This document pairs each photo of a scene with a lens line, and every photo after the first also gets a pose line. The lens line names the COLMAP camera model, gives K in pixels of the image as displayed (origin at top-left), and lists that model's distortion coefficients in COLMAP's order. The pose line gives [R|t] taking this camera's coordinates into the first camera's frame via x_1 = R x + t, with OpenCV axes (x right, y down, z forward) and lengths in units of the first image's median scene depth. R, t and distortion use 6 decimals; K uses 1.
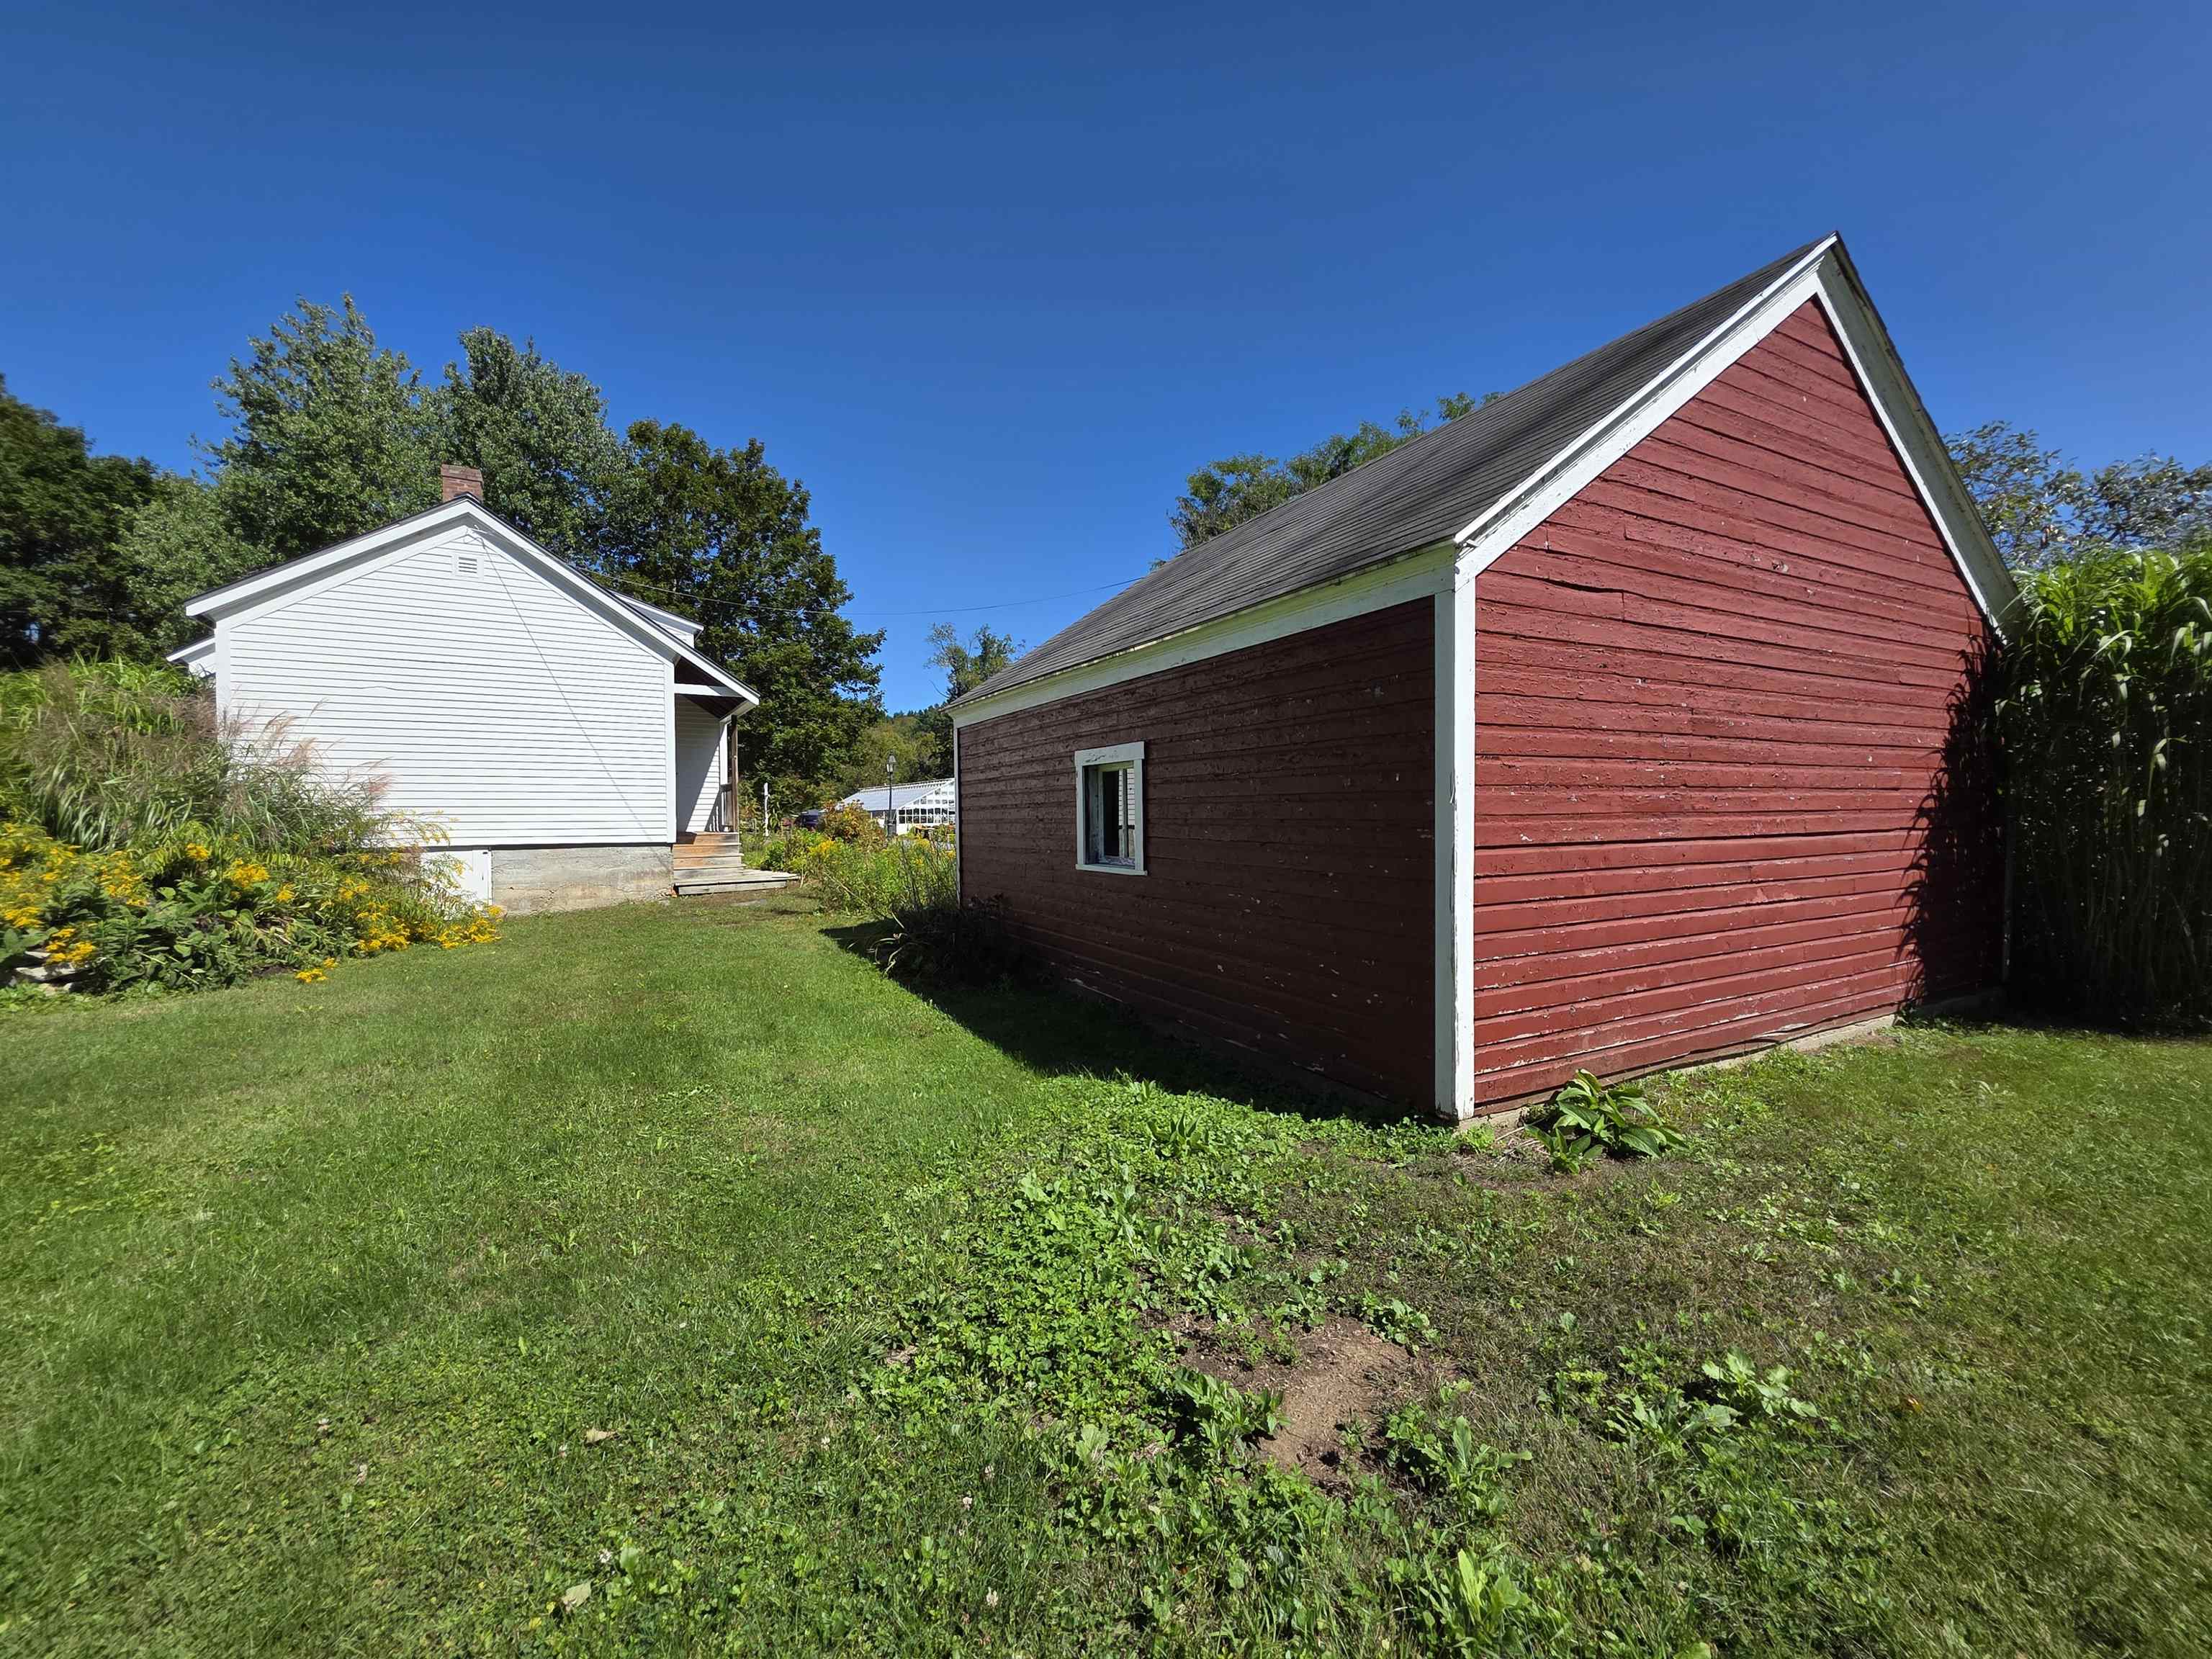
lens RADIAL K [[898.2, 0, 1106.0], [0, 898.2, 829.5], [0, 0, 1]] dist [0.036617, -0.015720]
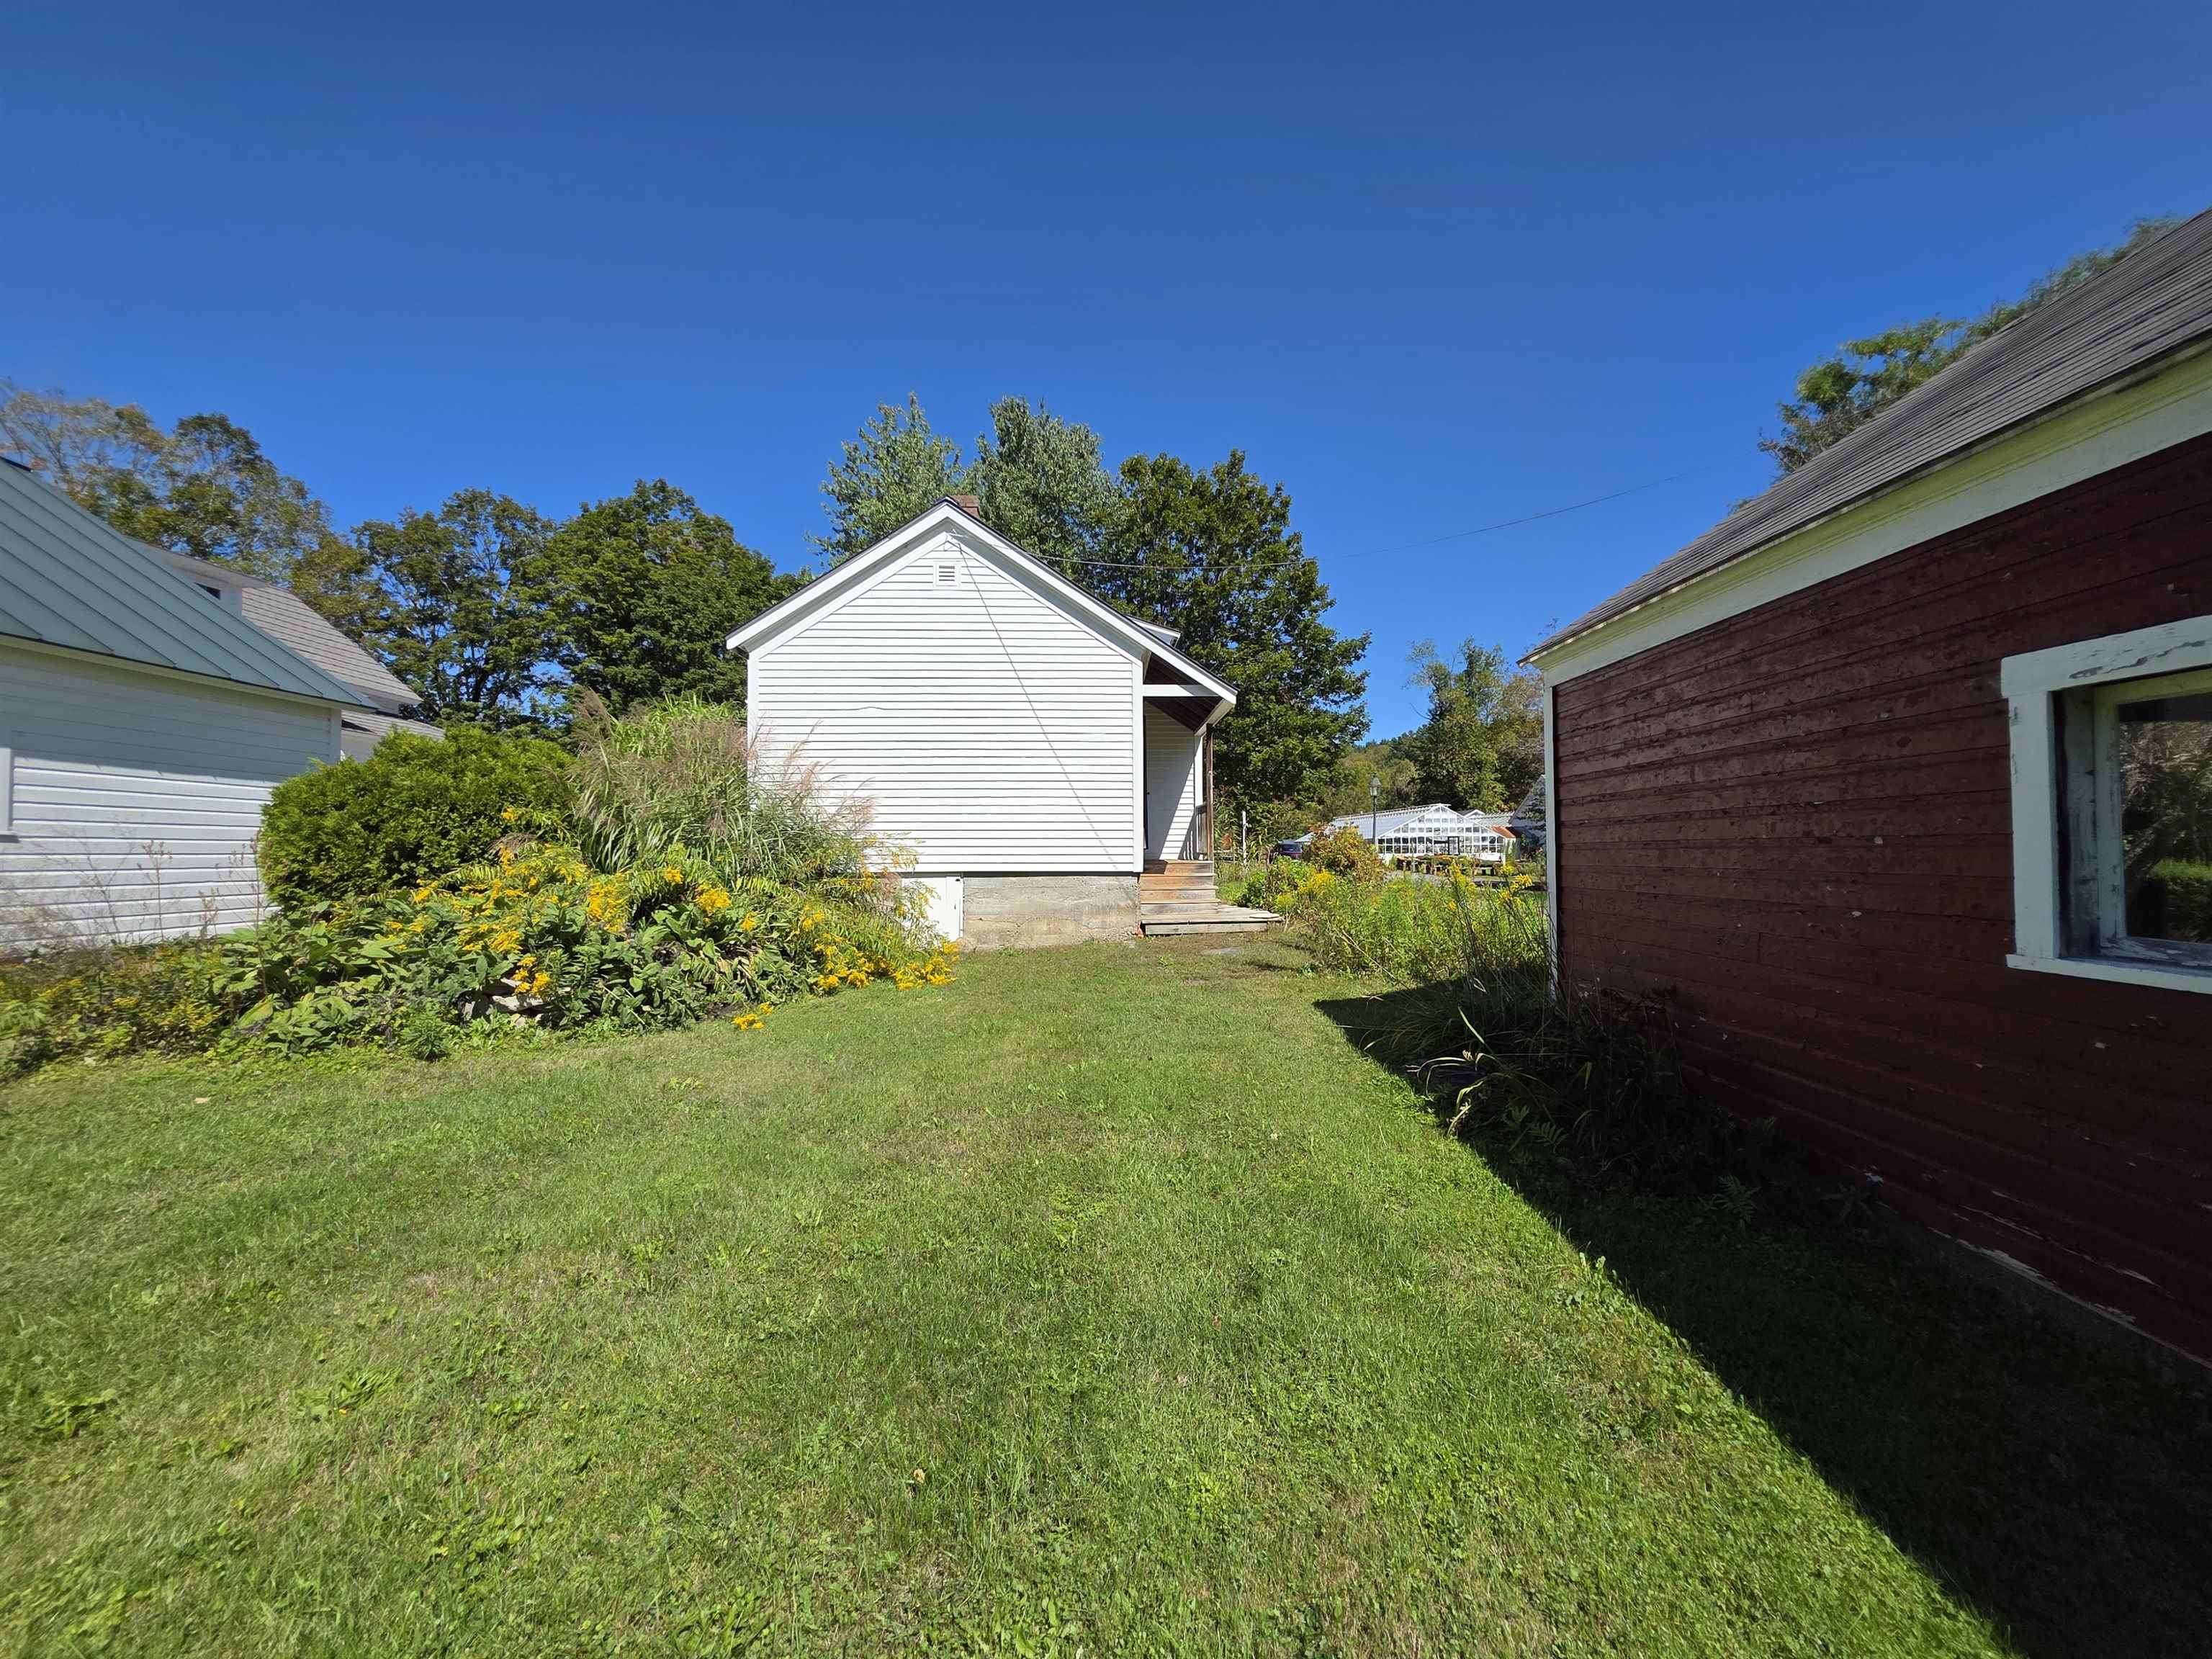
lens RADIAL K [[885.5, 0, 1108.8], [0, 885.5, 825.1], [0, 0, 1]] dist [-0.000266, -0.000177]
pose [[0.872286, -0.008328, -0.488924, -0.092138], [-0.010798, 0.999283, -0.036285, 0.000903], [0.488876, 0.036930, 0.871571, 0.244515]]
